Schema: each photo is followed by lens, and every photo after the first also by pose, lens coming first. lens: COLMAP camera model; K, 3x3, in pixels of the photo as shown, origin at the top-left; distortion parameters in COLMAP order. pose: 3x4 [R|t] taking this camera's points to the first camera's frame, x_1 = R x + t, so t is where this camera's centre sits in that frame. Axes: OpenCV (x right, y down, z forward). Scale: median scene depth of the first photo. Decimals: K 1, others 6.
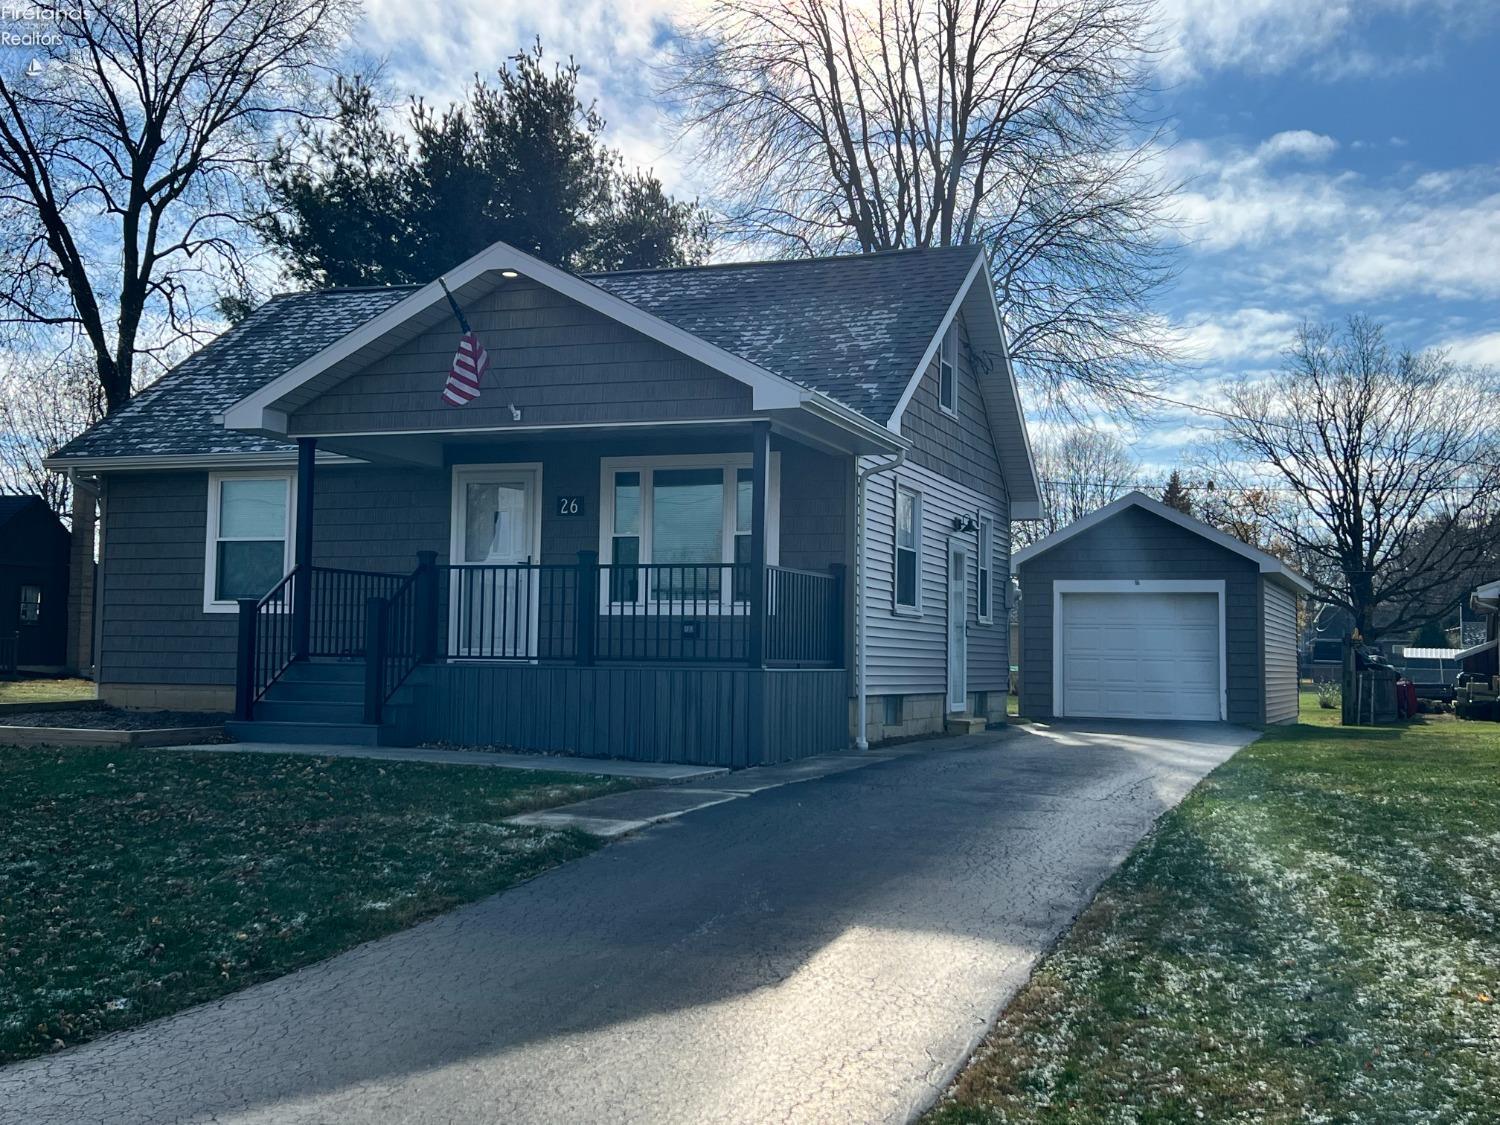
lens RADIAL K [[1677.6, 0, 751.9], [0, 1677.6, 574.6], [0, 0, 1]] dist [0.070634, 0.000000]
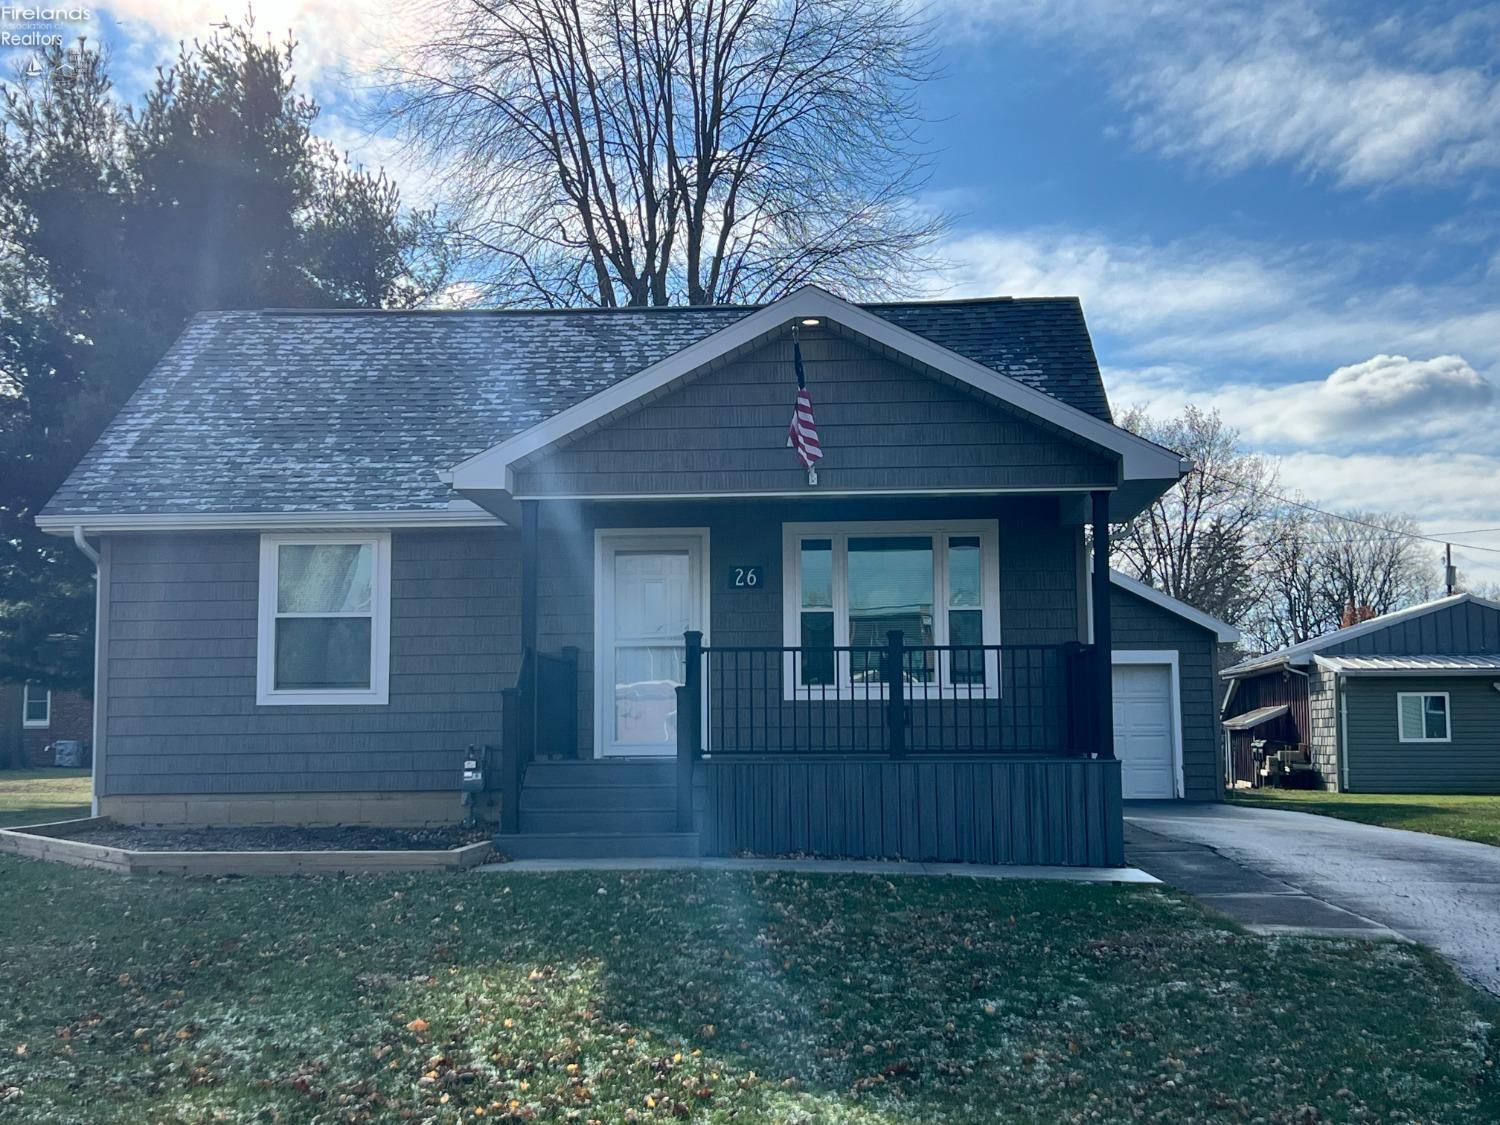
lens RADIAL K [[1943.1, 0, 749.6], [0, 1943.1, 553.4], [0, 0, 1]] dist [0.086509, 0.000000]
pose [[0.956599, 0.005564, 0.291355, -0.410770], [0.006725, 0.999130, -0.041162, -0.011369], [-0.291330, 0.041335, 0.955729, 0.023452]]
